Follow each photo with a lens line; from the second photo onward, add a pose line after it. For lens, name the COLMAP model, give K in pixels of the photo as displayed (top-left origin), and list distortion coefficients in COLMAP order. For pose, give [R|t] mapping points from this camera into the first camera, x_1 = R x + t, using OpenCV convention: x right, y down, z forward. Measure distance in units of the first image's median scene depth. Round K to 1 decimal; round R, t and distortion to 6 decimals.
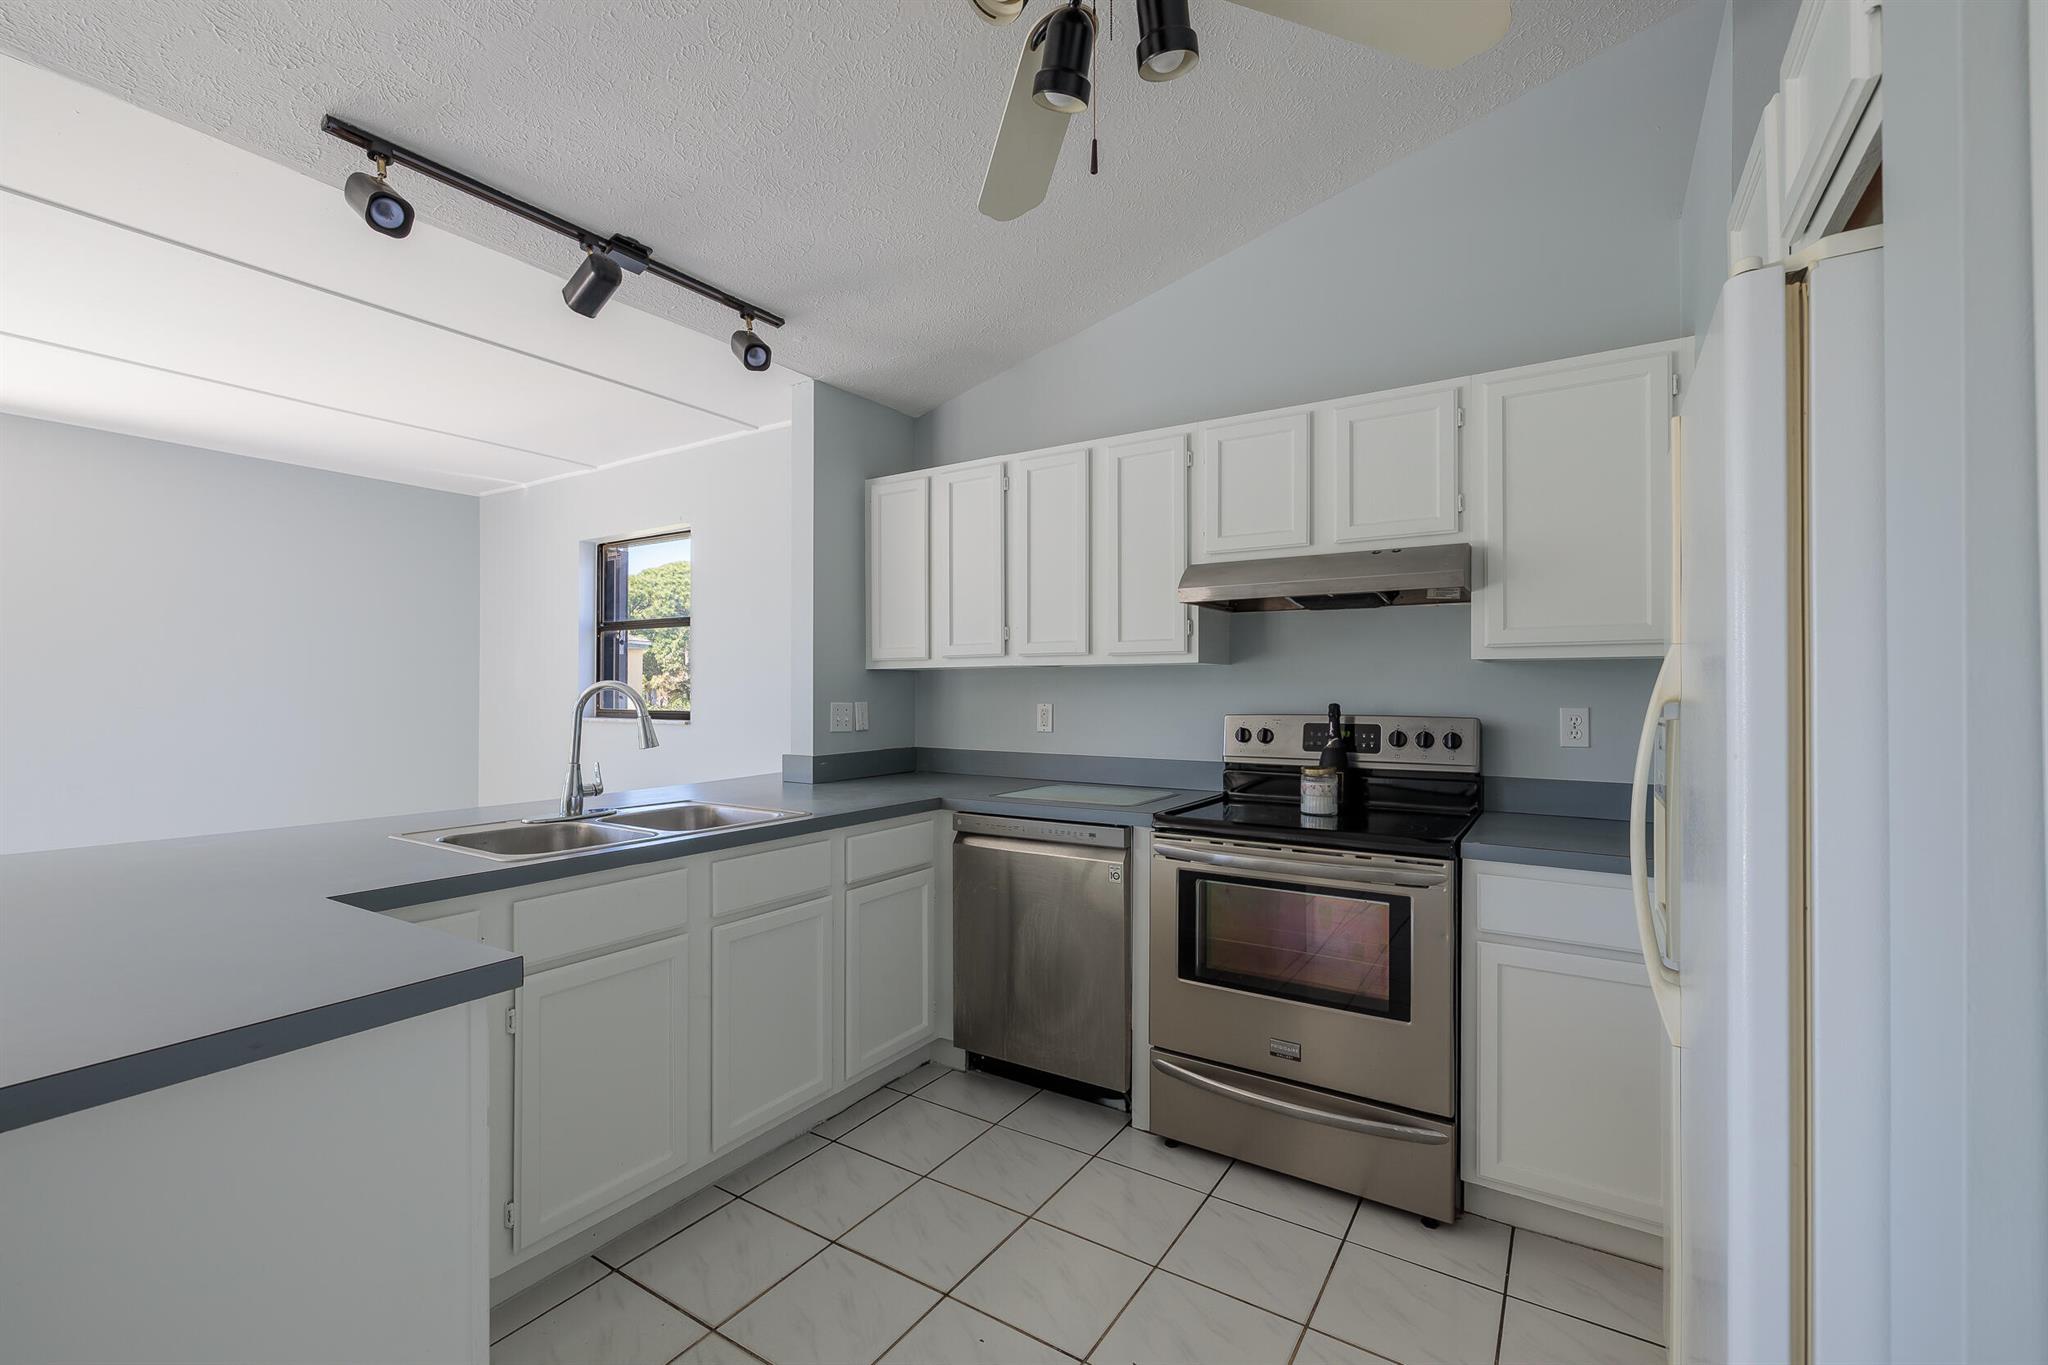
lens RADIAL K [[879.1, 0, 1025.5], [0, 879.1, 684.8], [0, 0, 1]] dist [-0.003203, 0.000925]
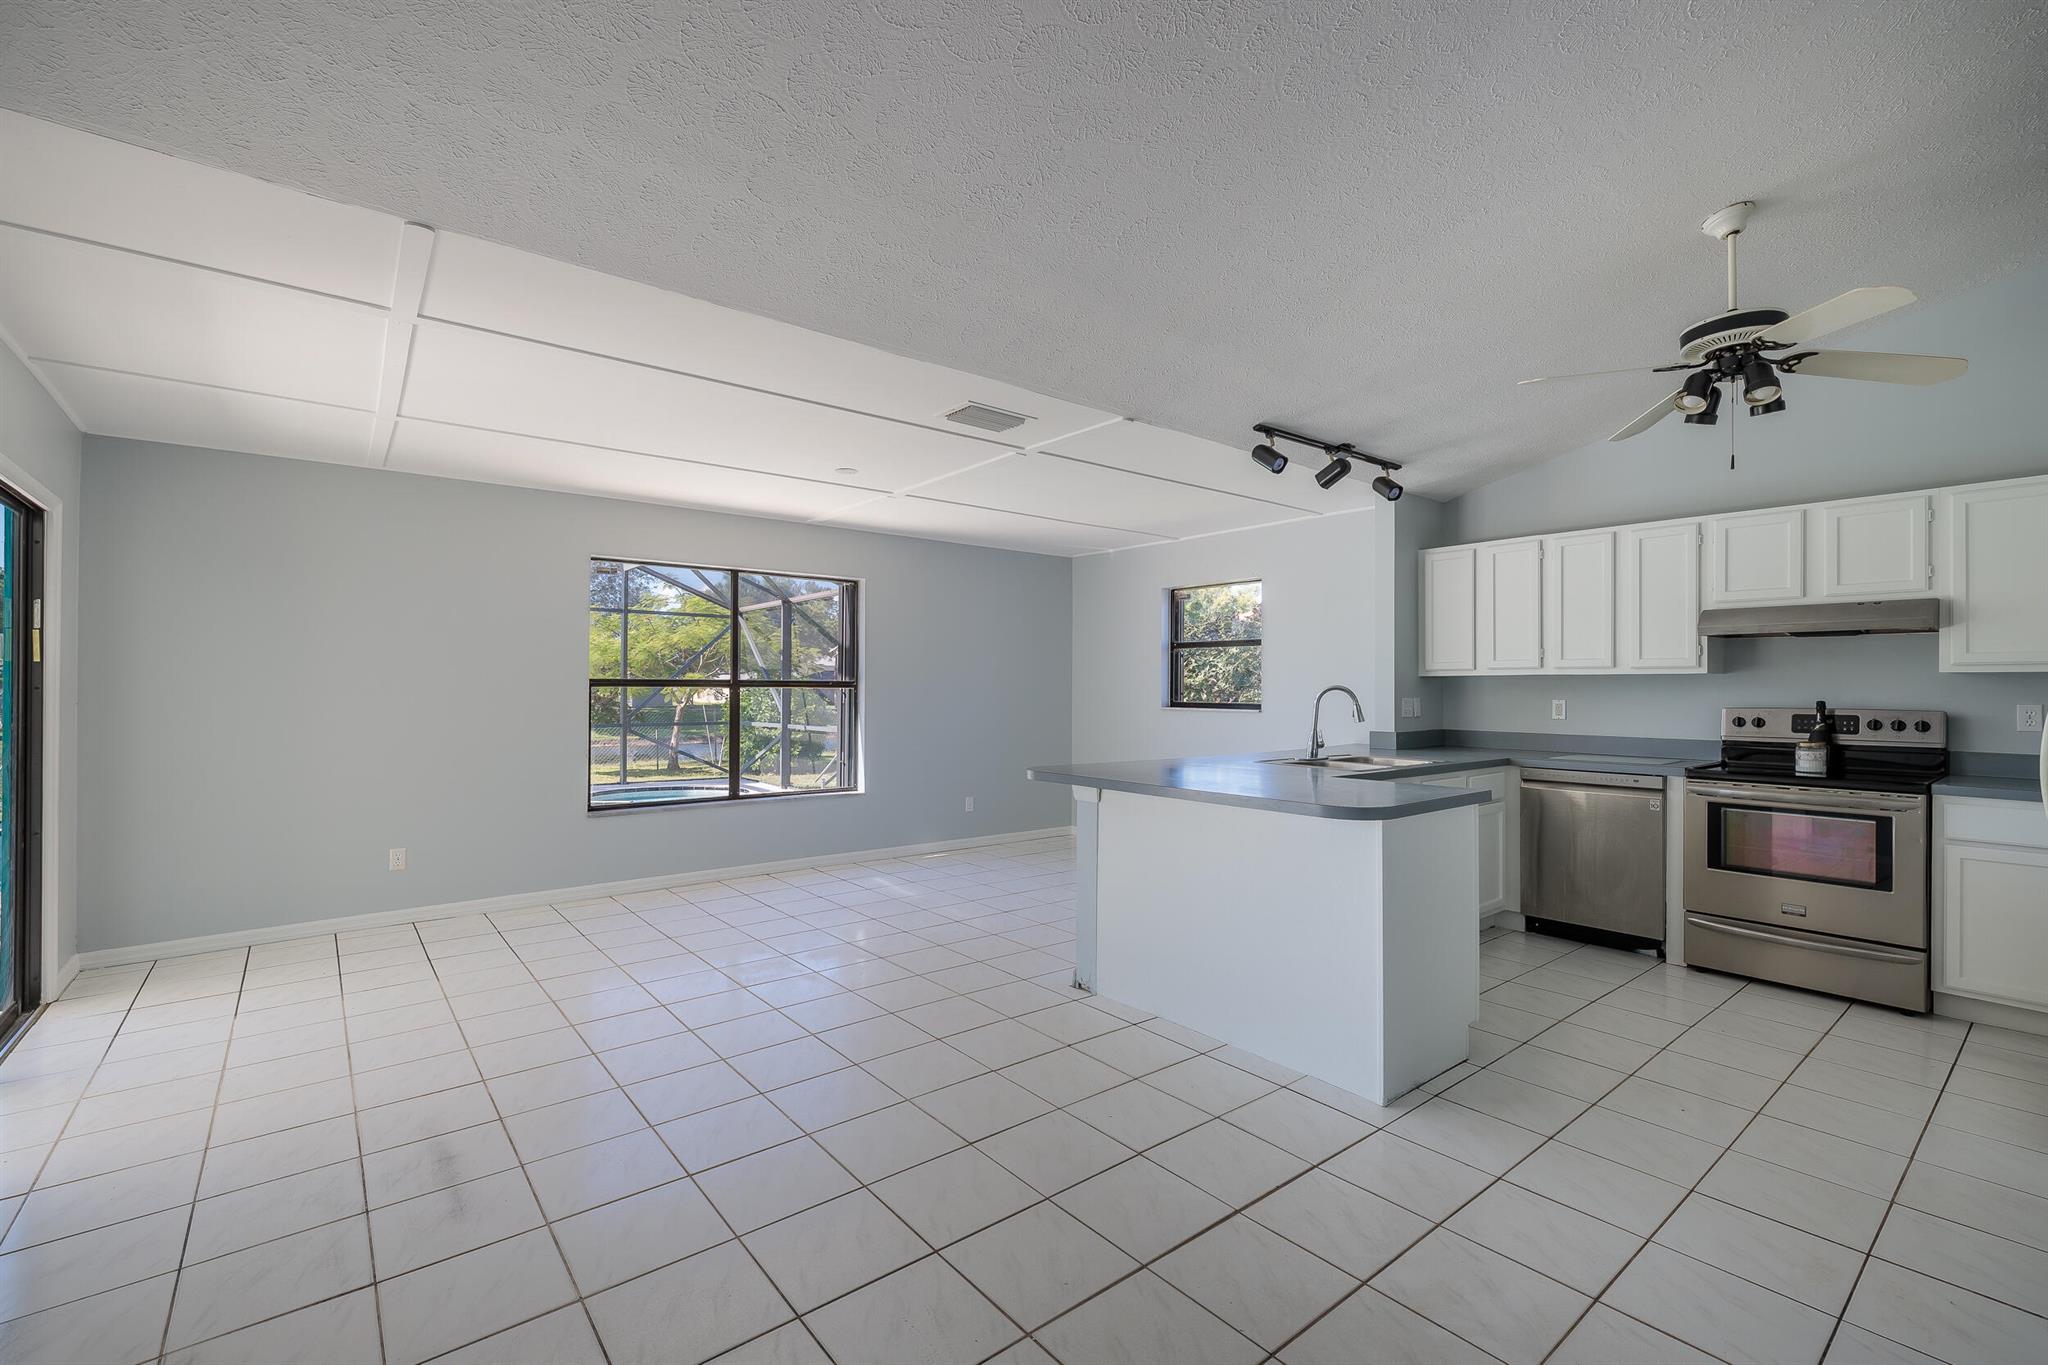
lens RADIAL K [[879.1, 0, 1016.1], [0, 879.1, 683.4], [0, 0, 1]] dist [-0.003203, 0.000925]
pose [[0.944398, 0.001182, -0.328804, -0.473649], [-0.000754, 0.999999, 0.001431, -0.009620], [0.328805, -0.001104, 0.944397, -0.904324]]
